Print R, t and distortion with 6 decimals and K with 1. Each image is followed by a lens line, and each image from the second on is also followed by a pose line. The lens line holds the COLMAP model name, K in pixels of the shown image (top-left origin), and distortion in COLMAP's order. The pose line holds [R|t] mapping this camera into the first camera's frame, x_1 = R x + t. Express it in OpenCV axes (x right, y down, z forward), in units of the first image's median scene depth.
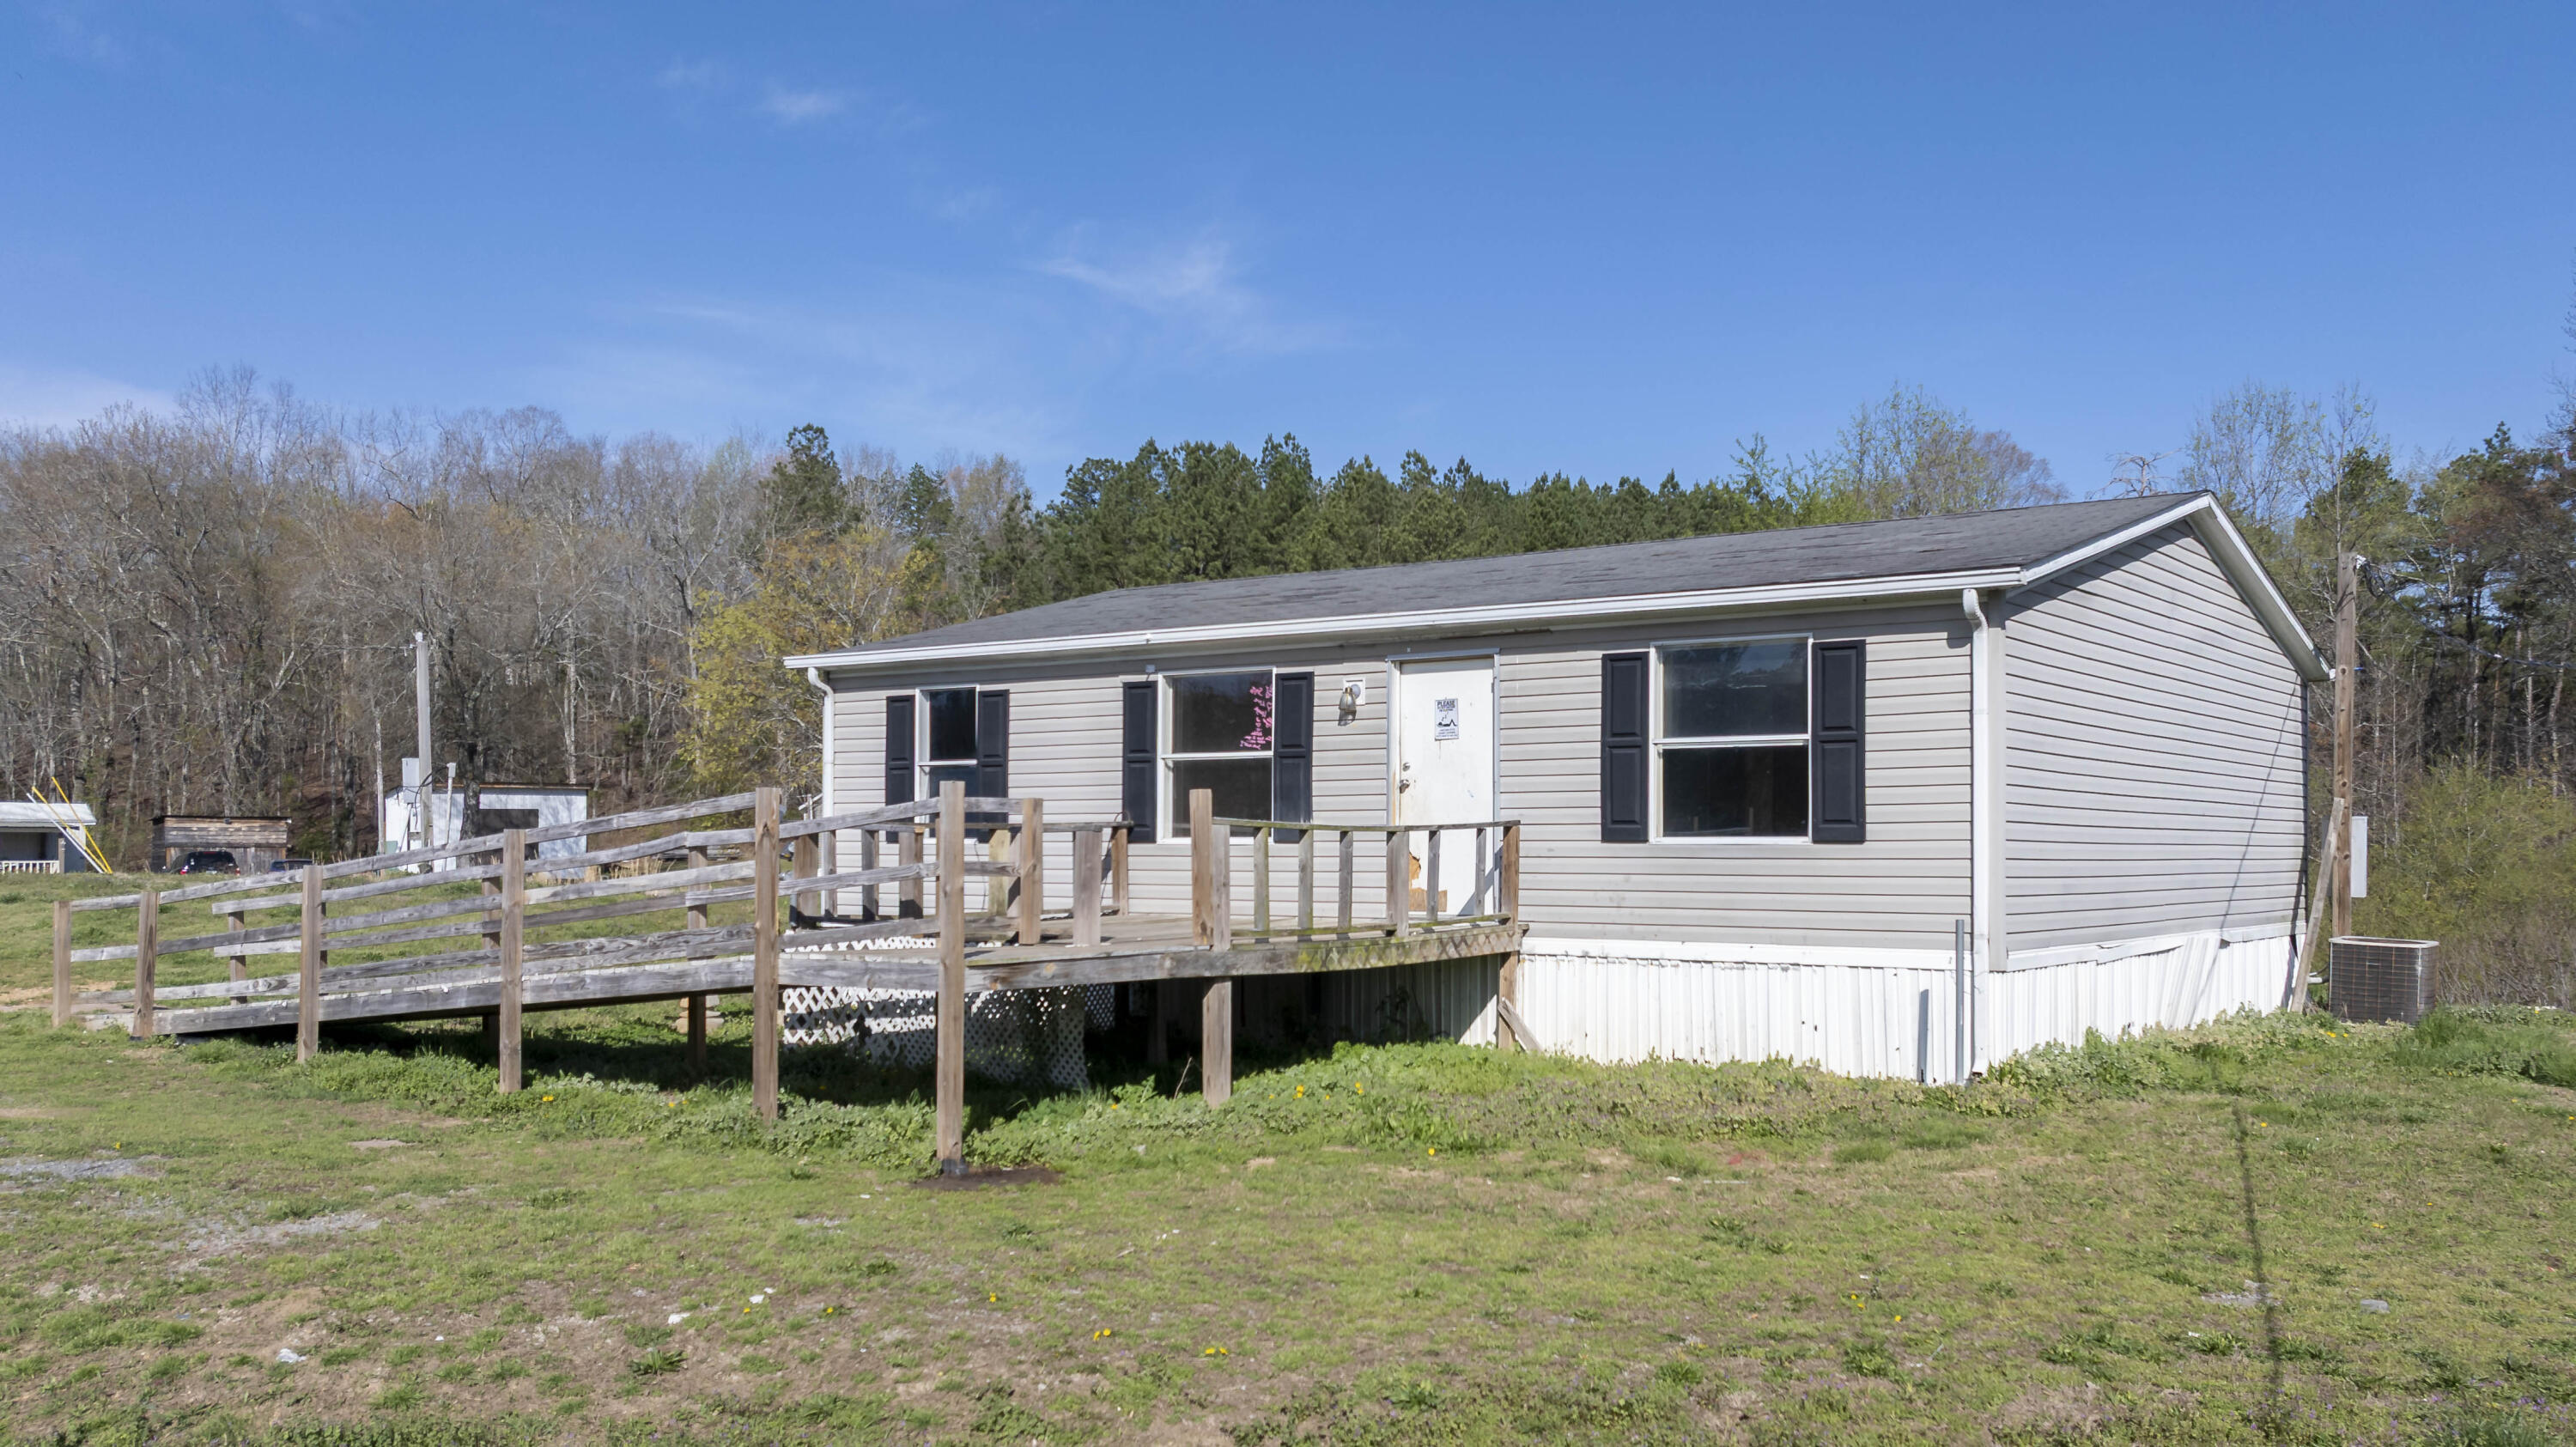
lens RADIAL K [[1839.8, 0, 1237.0], [0, 1839.8, 726.3], [0, 0, 1]] dist [-0.001169, 0.065336]
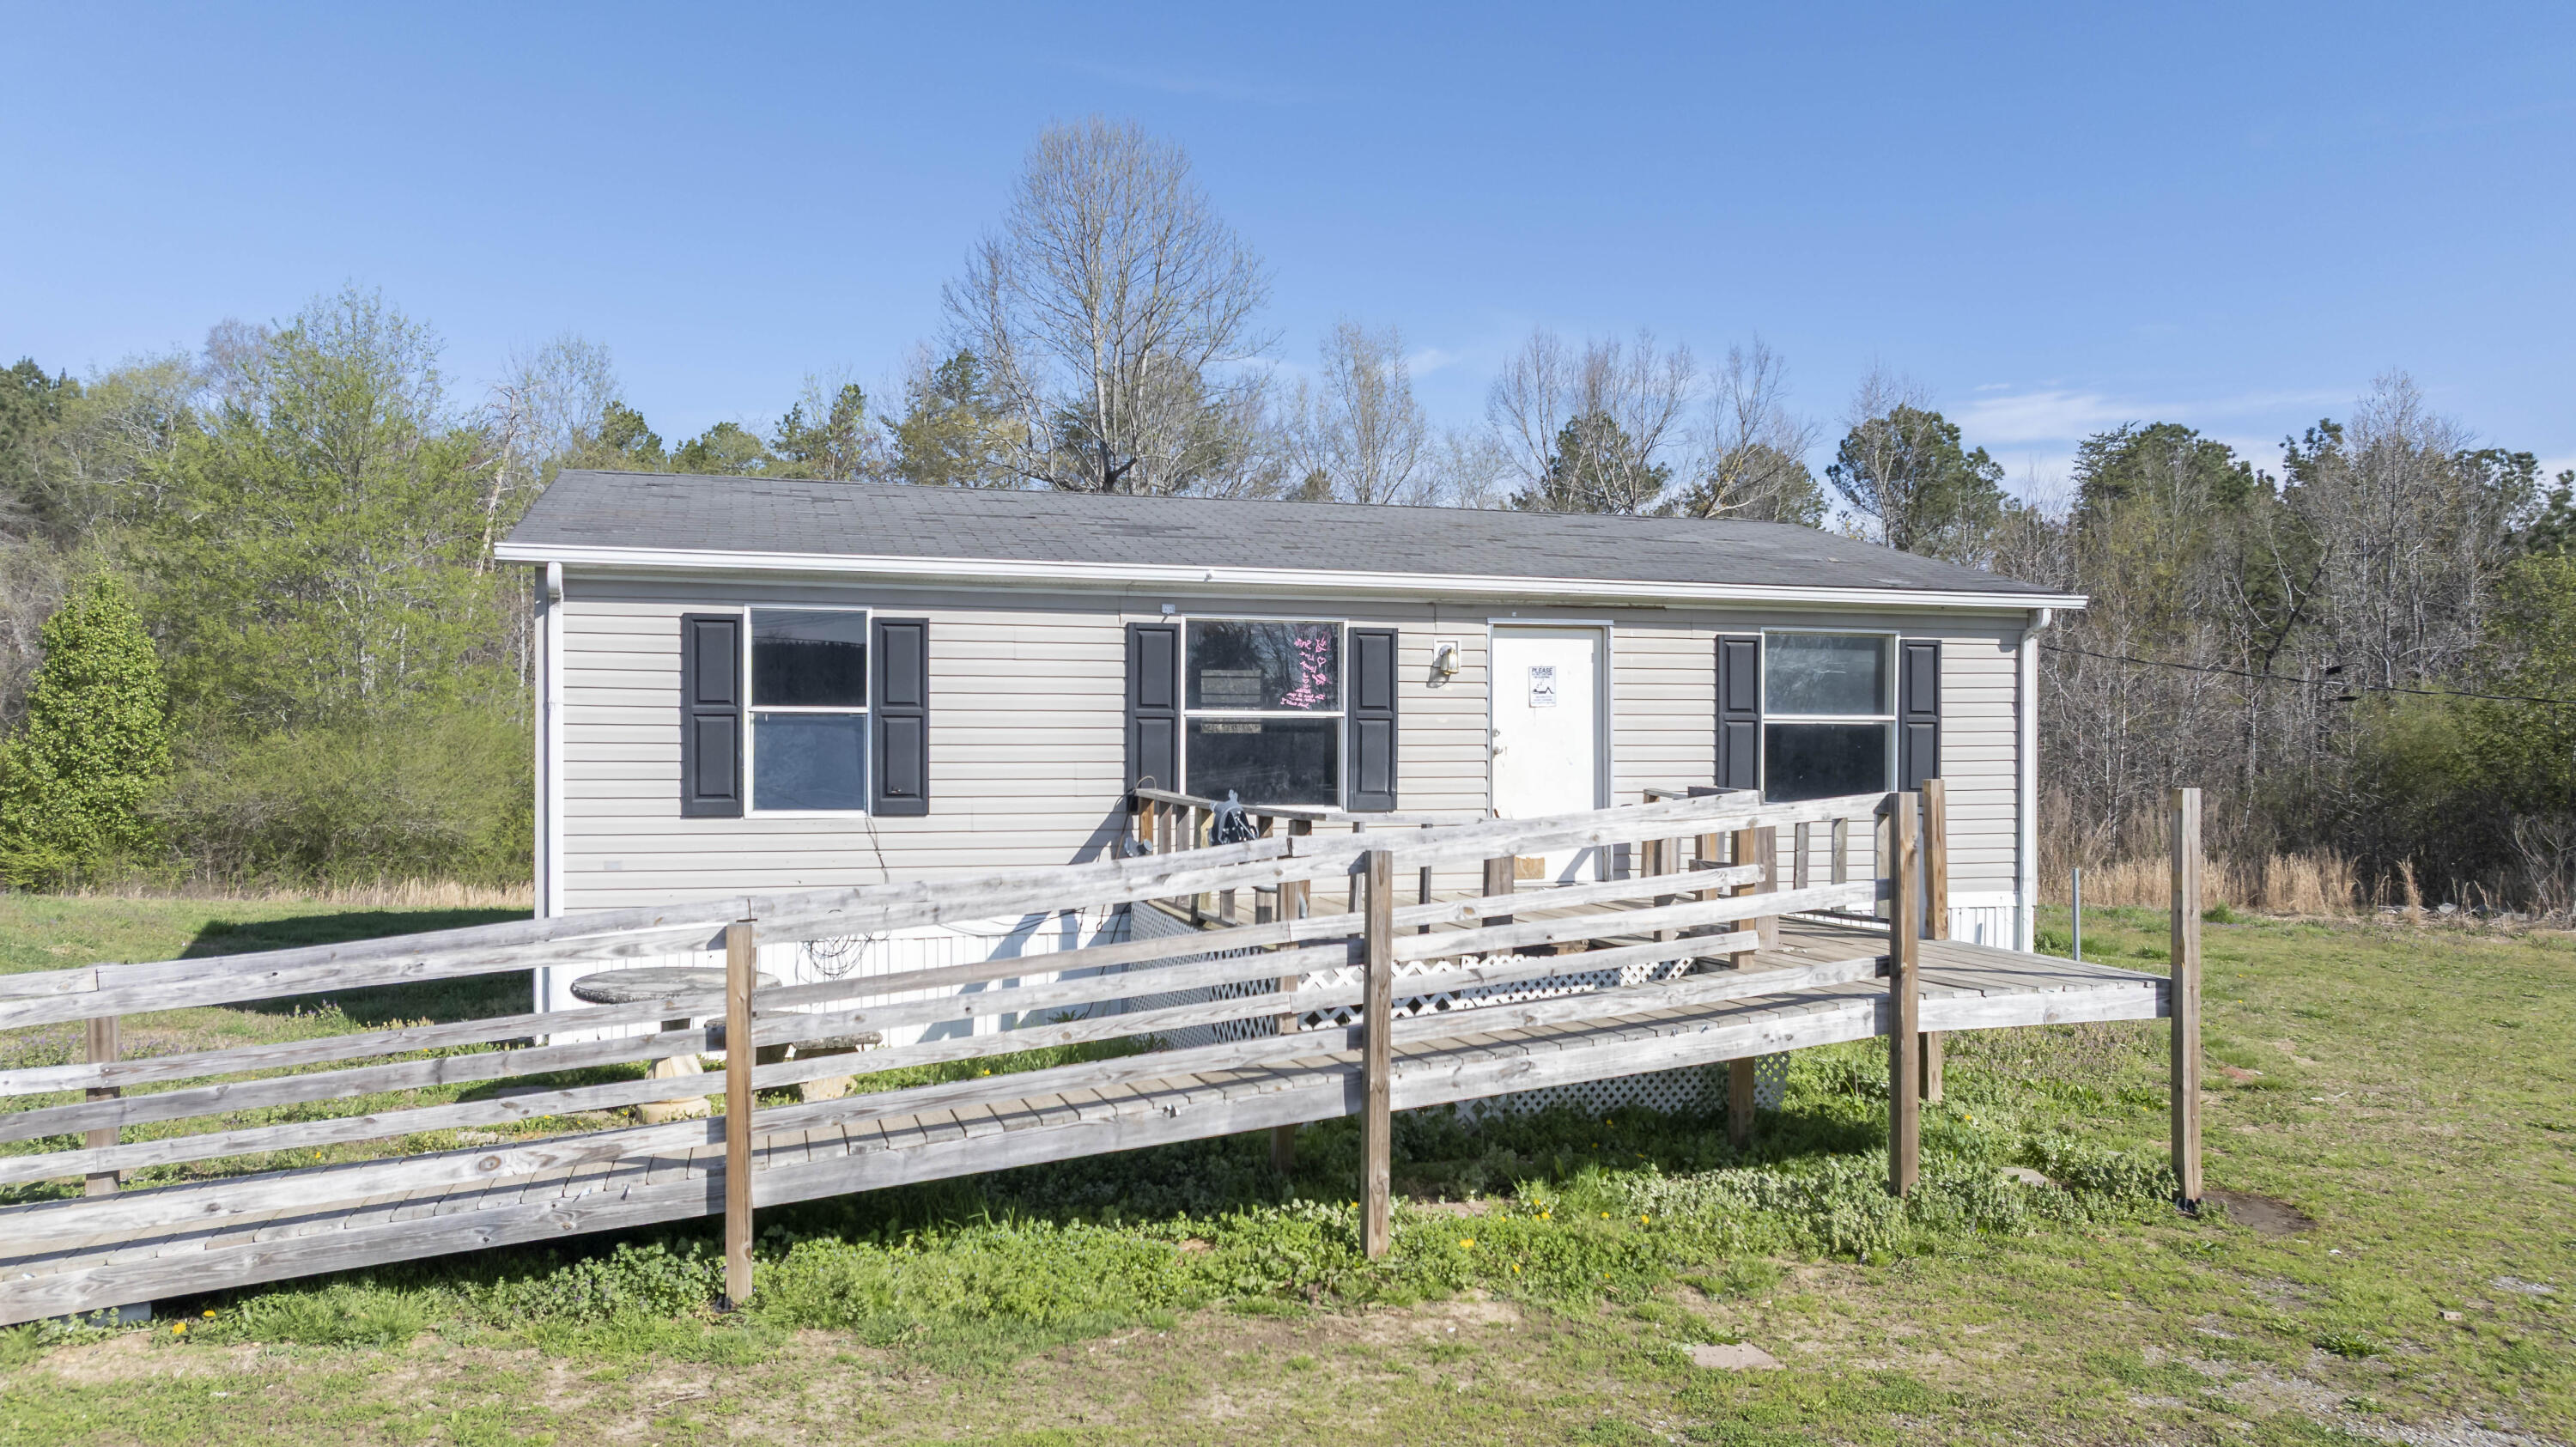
lens RADIAL K [[1839.8, 0, 1237.0], [0, 1839.8, 726.3], [0, 0, 1]] dist [-0.001169, 0.065336]
pose [[0.641800, 0.029221, 0.766315, -0.679987], [-0.037376, 0.999278, -0.006802, 0.027731], [-0.765960, -0.024277, 0.642429, 0.426247]]
